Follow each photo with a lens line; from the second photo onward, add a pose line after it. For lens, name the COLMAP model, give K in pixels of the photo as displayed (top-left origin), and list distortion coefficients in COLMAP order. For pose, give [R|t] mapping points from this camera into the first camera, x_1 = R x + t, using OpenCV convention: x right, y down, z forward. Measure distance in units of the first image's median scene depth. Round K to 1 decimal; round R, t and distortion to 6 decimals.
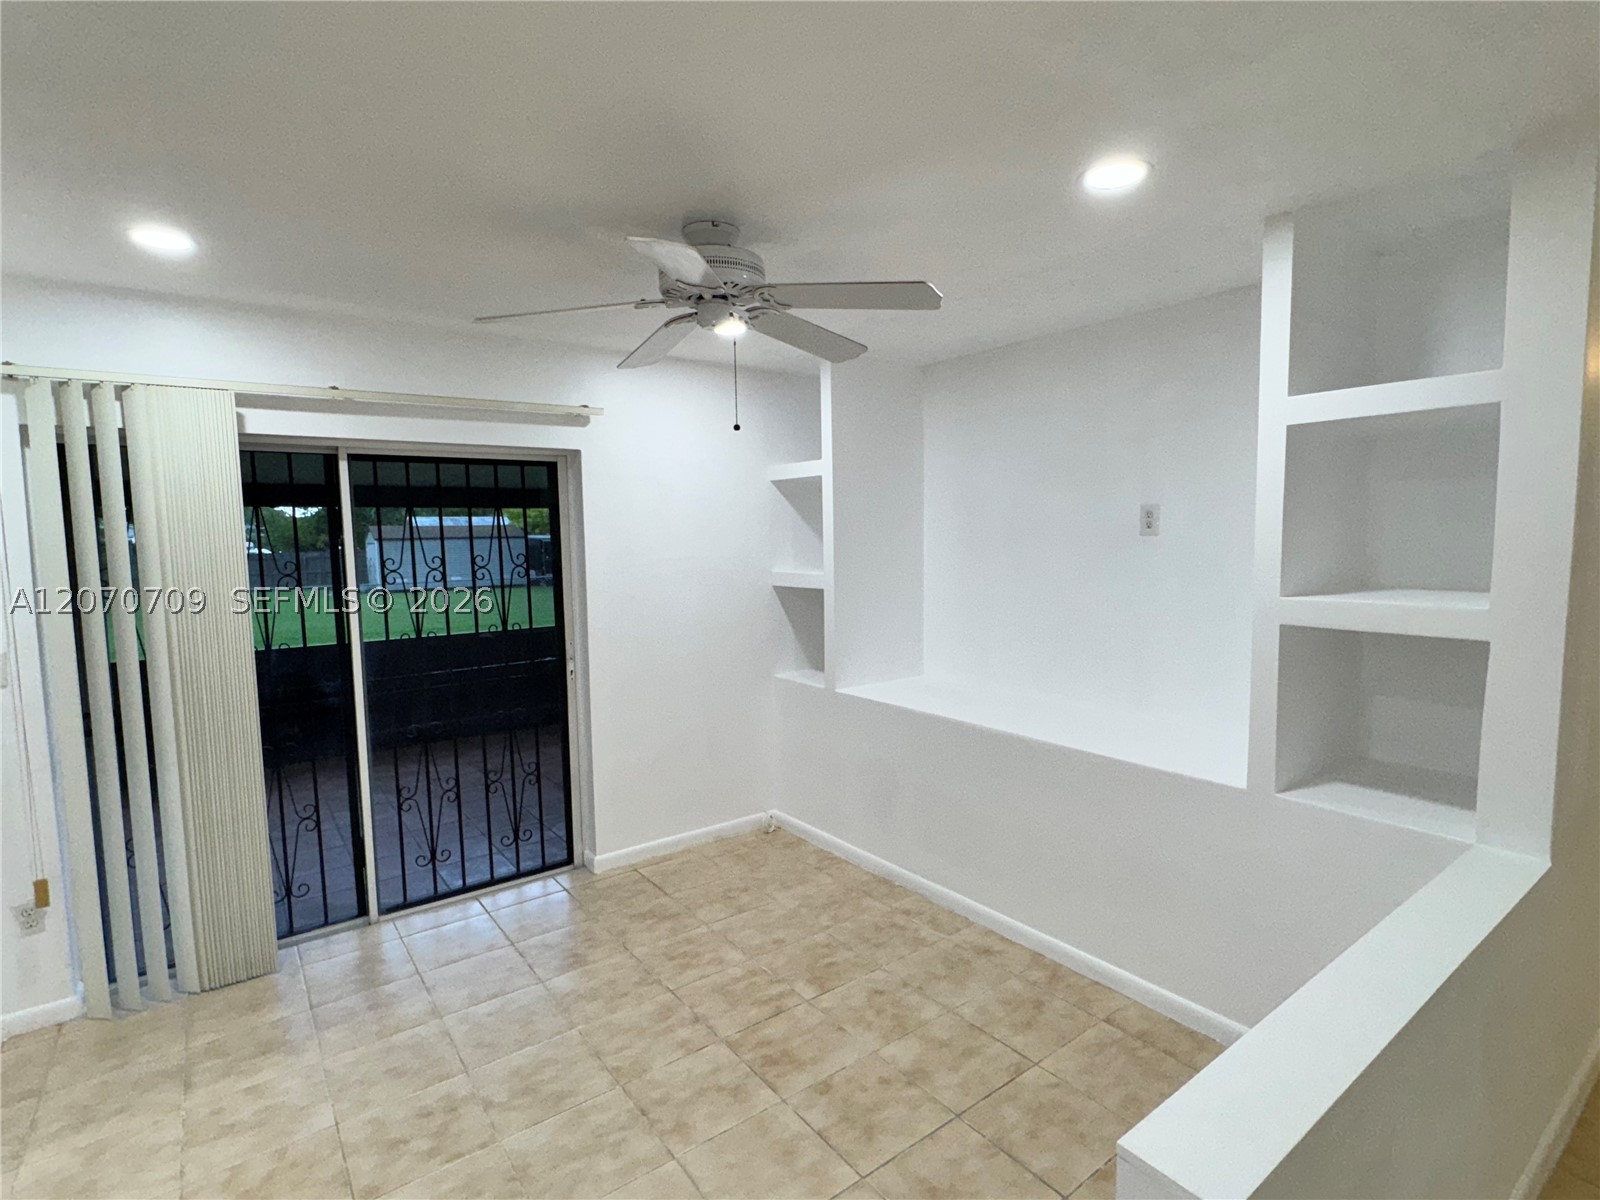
lens RADIAL K [[801.6, 0, 800.0], [0, 801.6, 600.0], [0, 0, 1]] dist [0.000304, 0.000722]
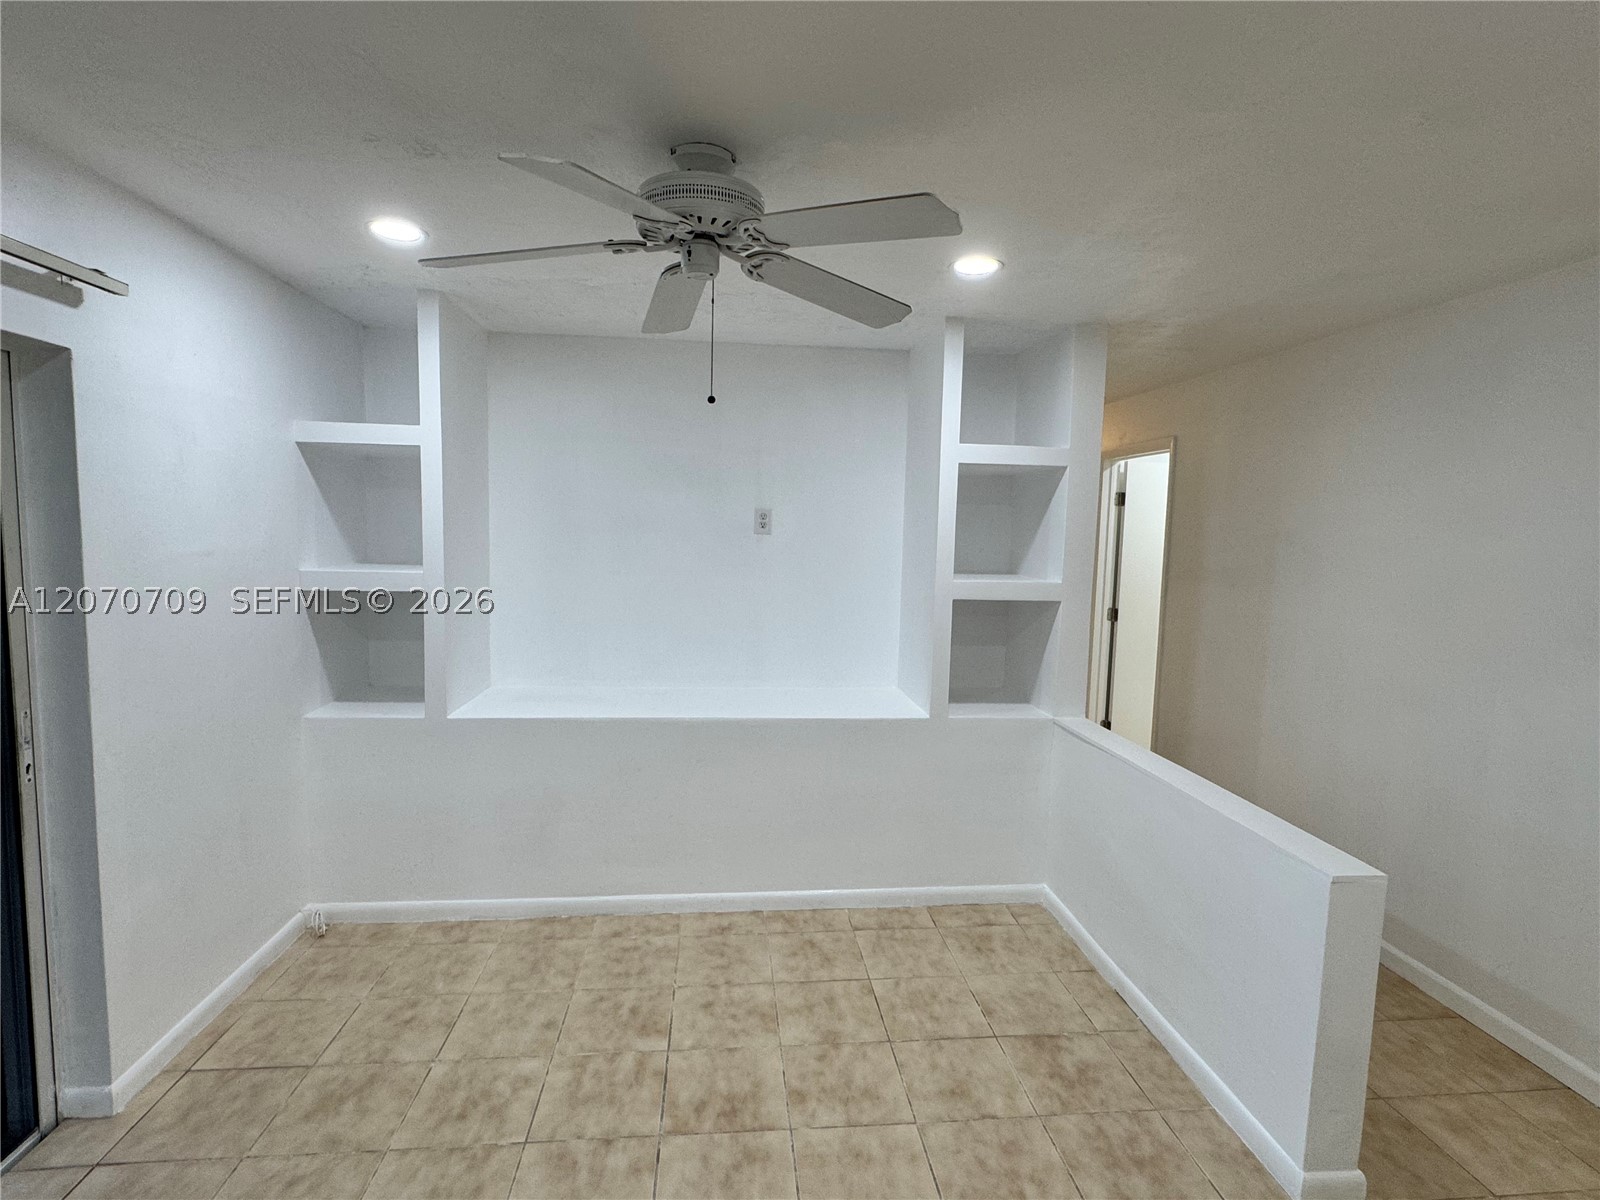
lens RADIAL K [[799.3, 0, 797.9], [0, 799.3, 598.0], [0, 0, 1]] dist [-0.000587, 0.000036]
pose [[0.509944, -0.045187, 0.859020, -0.632344], [0.041524, 0.998748, 0.027886, -0.019045], [-0.859205, 0.021450, 0.511182, 0.398901]]
